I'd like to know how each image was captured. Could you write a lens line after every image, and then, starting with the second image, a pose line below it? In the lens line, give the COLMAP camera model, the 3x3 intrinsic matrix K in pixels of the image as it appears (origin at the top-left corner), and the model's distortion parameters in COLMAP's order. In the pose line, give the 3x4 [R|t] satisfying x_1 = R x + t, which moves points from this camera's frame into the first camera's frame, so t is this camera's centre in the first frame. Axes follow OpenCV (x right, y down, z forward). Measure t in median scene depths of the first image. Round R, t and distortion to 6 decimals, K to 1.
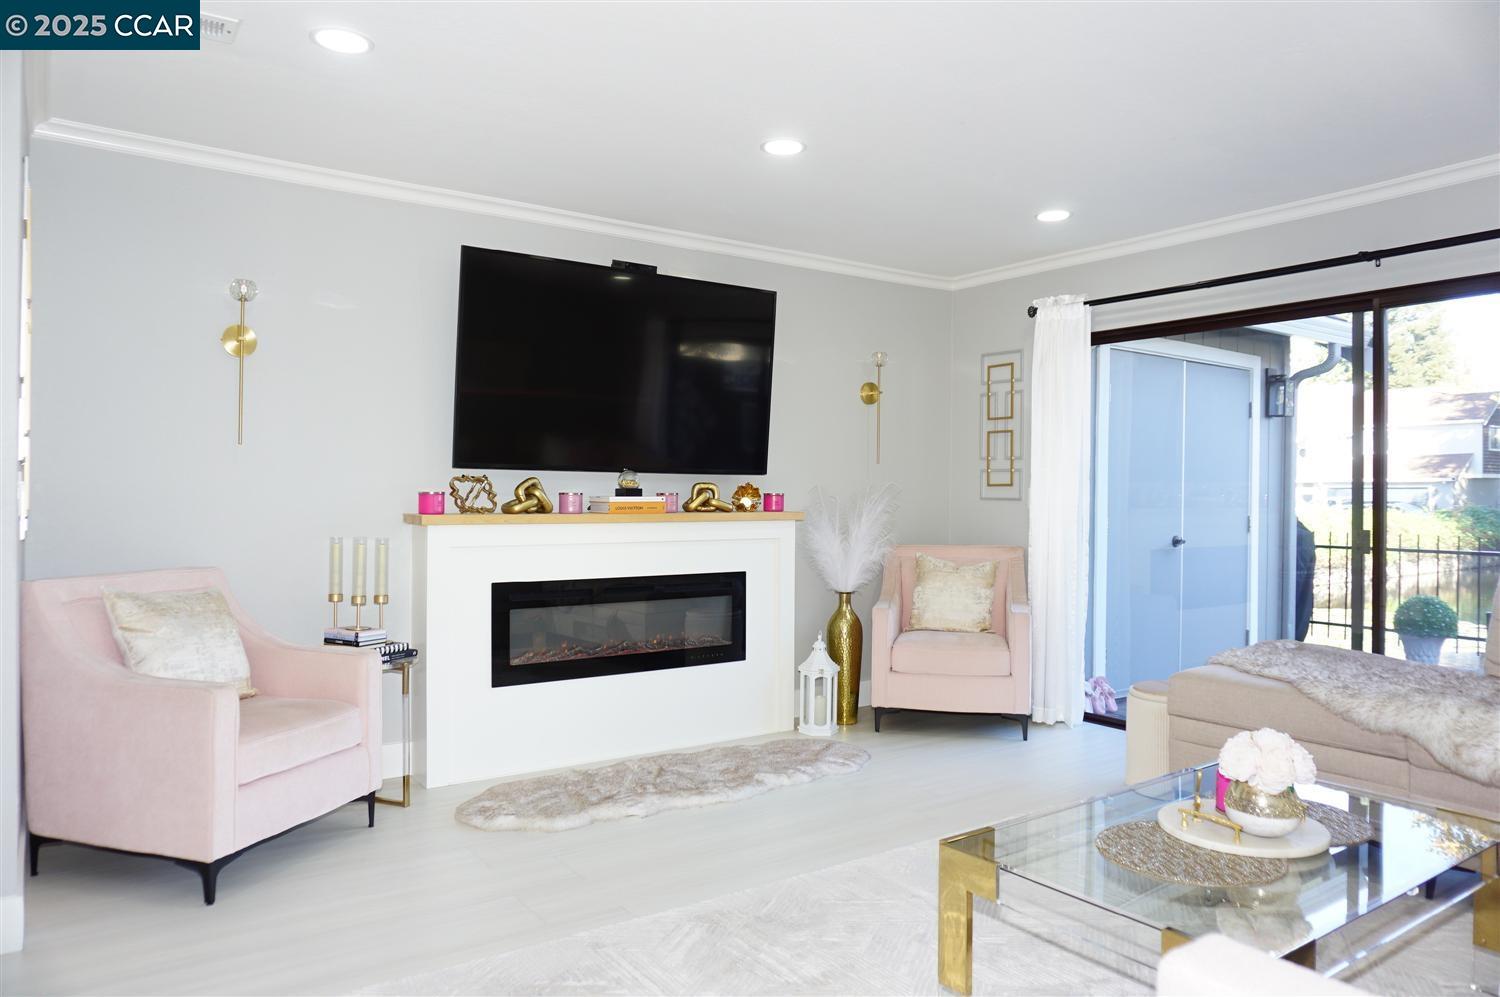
lens RADIAL K [[996.4, 0, 752.8], [0, 996.4, 495.3], [0, 0, 1]] dist [-0.046694, 0.031434]
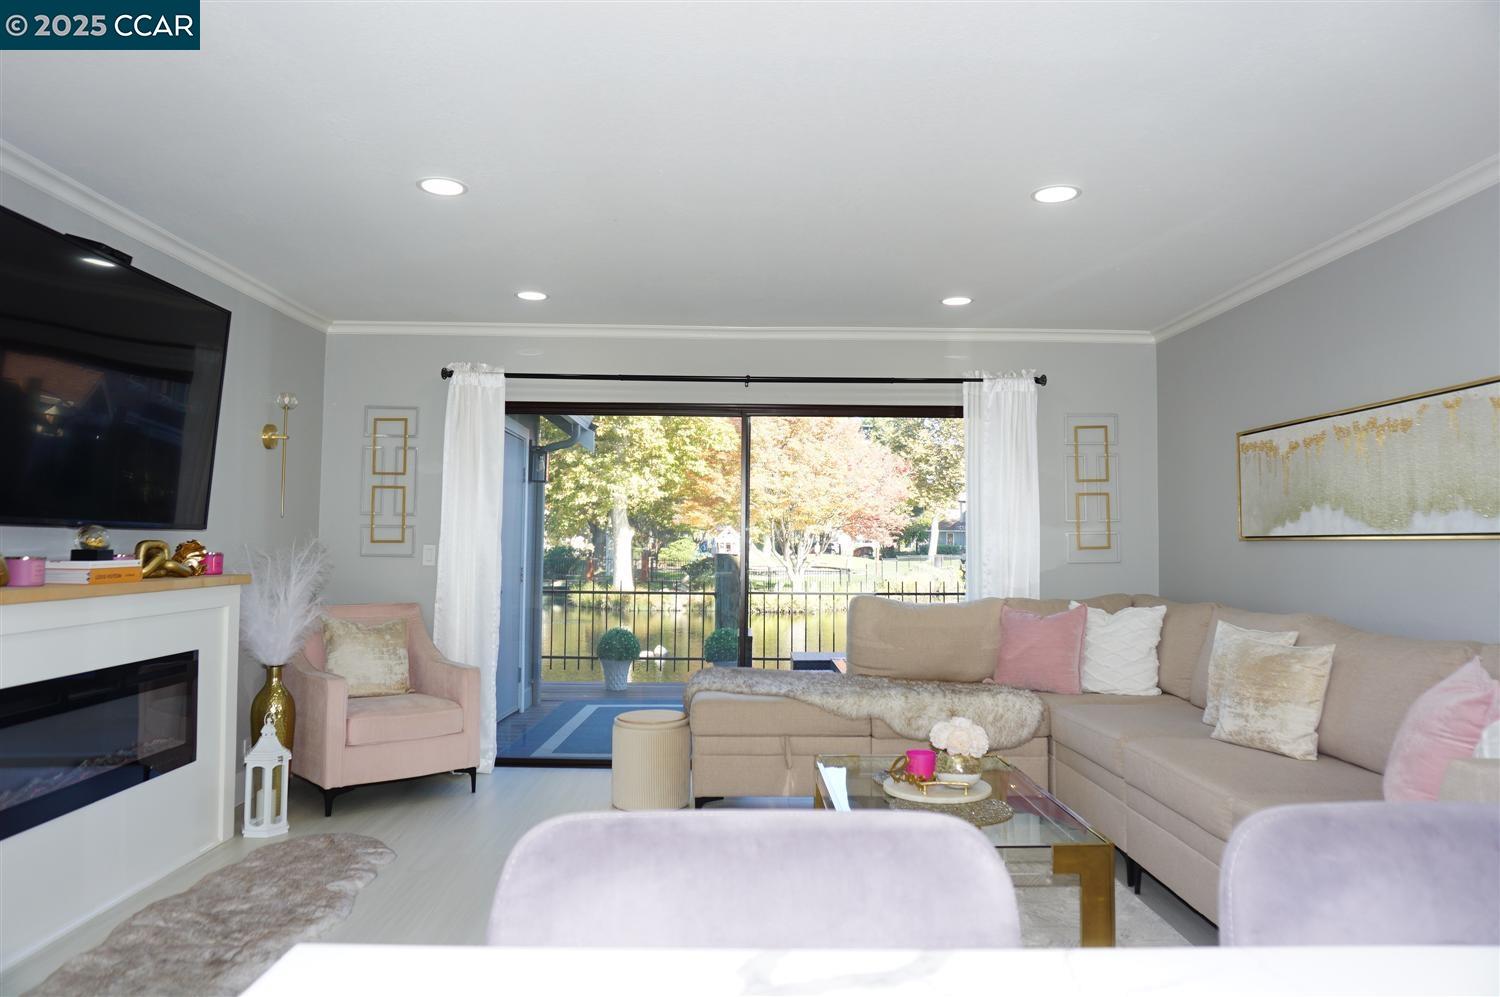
lens RADIAL K [[996.4, 0, 751.6], [0, 996.4, 496.8], [0, 0, 1]] dist [-0.046694, 0.031434]
pose [[0.562070, 0.039257, 0.826157, -0.403650], [-0.004238, 0.998997, -0.044587, -0.013693], [-0.827079, 0.021560, 0.561673, 0.172708]]
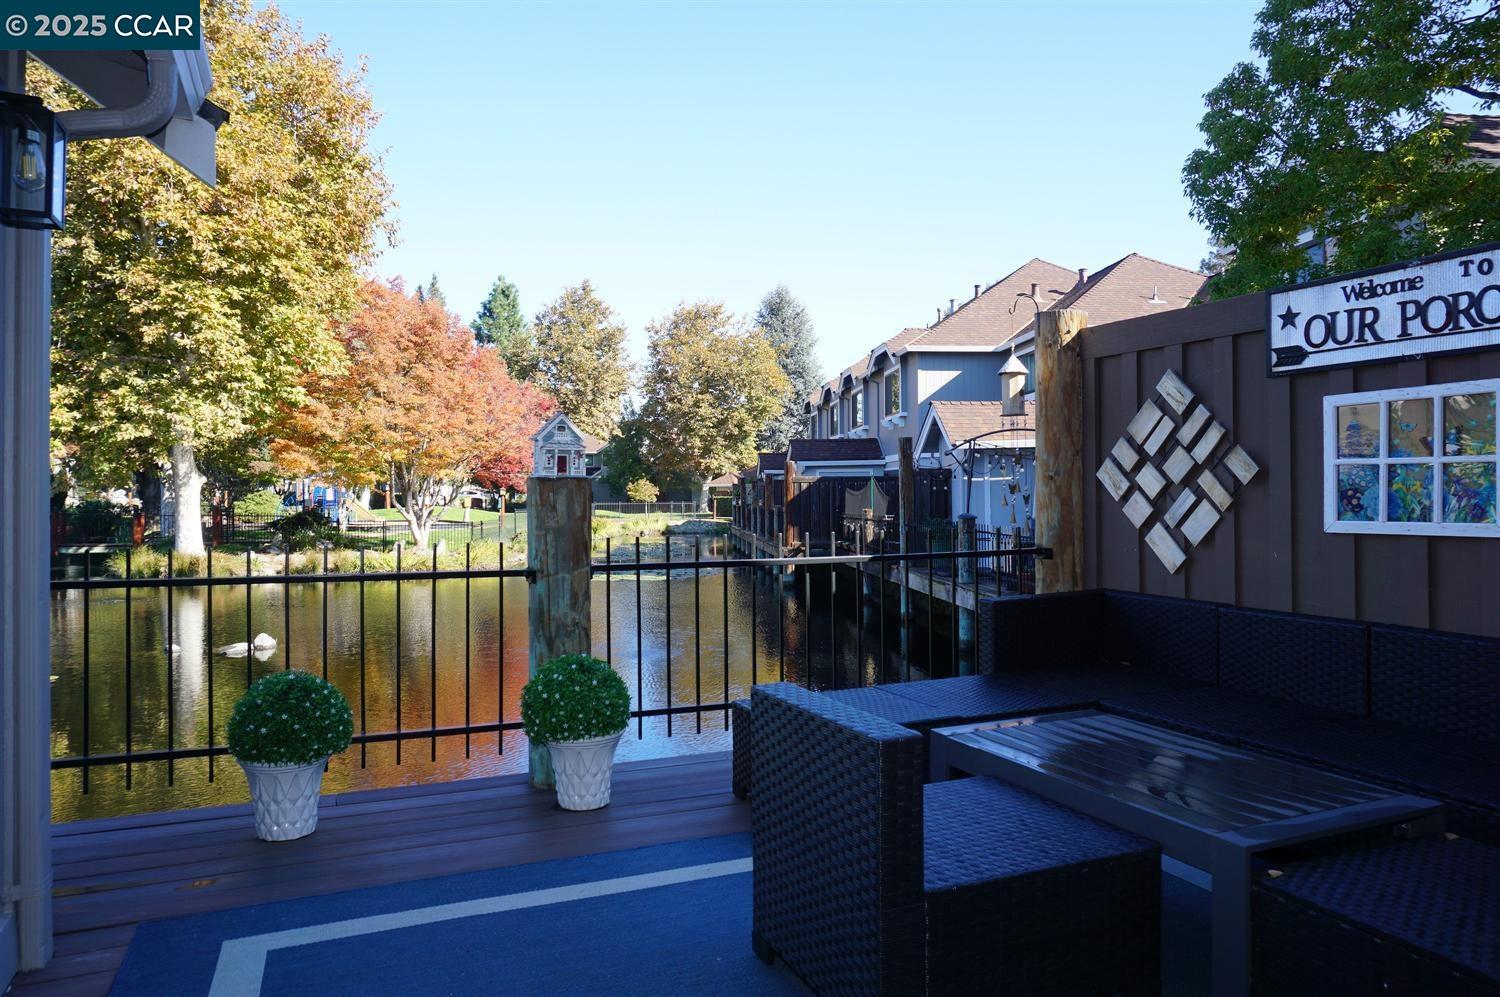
lens RADIAL K [[996.4, 0, 745.9], [0, 996.4, 499.5], [0, 0, 1]] dist [-0.046694, 0.031434]
pose [[0.197807, -0.007569, 0.980212, 0.316618], [0.006057, 0.999961, 0.006500, 0.020941], [-0.980222, 0.004651, 0.197845, 0.909076]]
